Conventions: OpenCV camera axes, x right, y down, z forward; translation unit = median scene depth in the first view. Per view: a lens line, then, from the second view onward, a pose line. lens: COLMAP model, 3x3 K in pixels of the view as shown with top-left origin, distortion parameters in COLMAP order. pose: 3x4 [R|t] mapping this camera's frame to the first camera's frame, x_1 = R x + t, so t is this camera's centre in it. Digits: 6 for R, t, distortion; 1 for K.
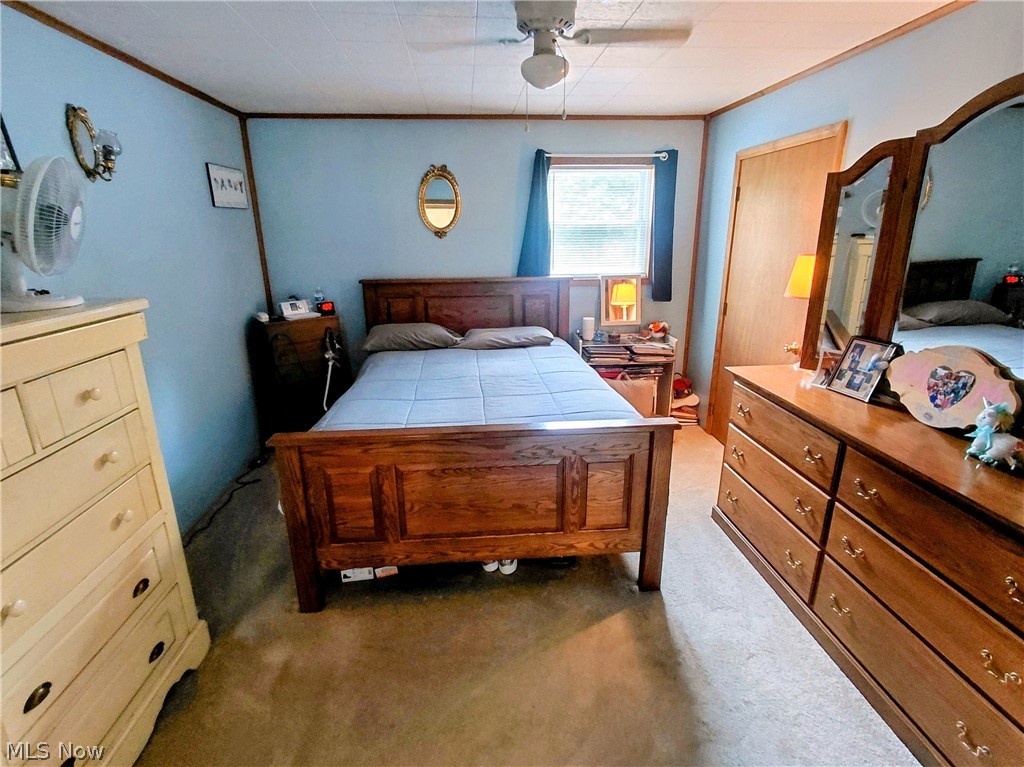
lens RADIAL K [[500.9, 0, 512.9], [0, 500.9, 378.6], [0, 0, 1]] dist [-0.002673, 0.001929]
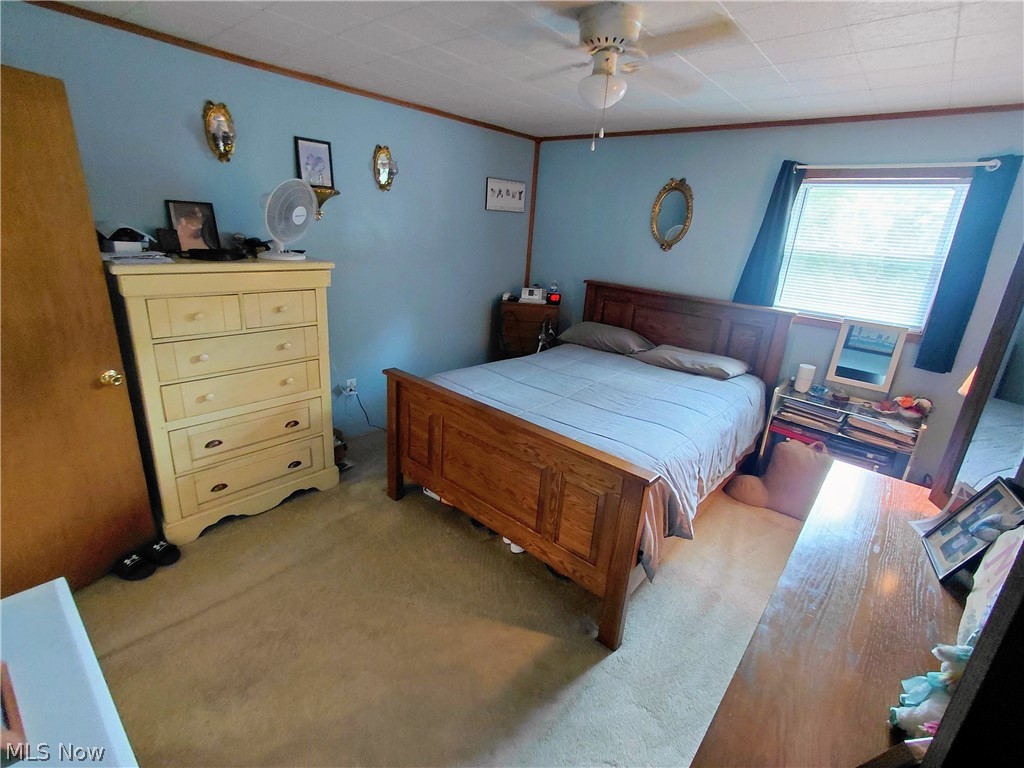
lens RADIAL K [[473.5, 0, 510.9], [0, 473.5, 382.6], [0, 0, 1]] dist [-0.006079, 0.003468]
pose [[0.692972, 0.284809, -0.662324, 0.508747], [-0.277410, 0.953269, 0.119673, -0.080049], [0.665457, 0.100806, 0.739598, 0.164785]]
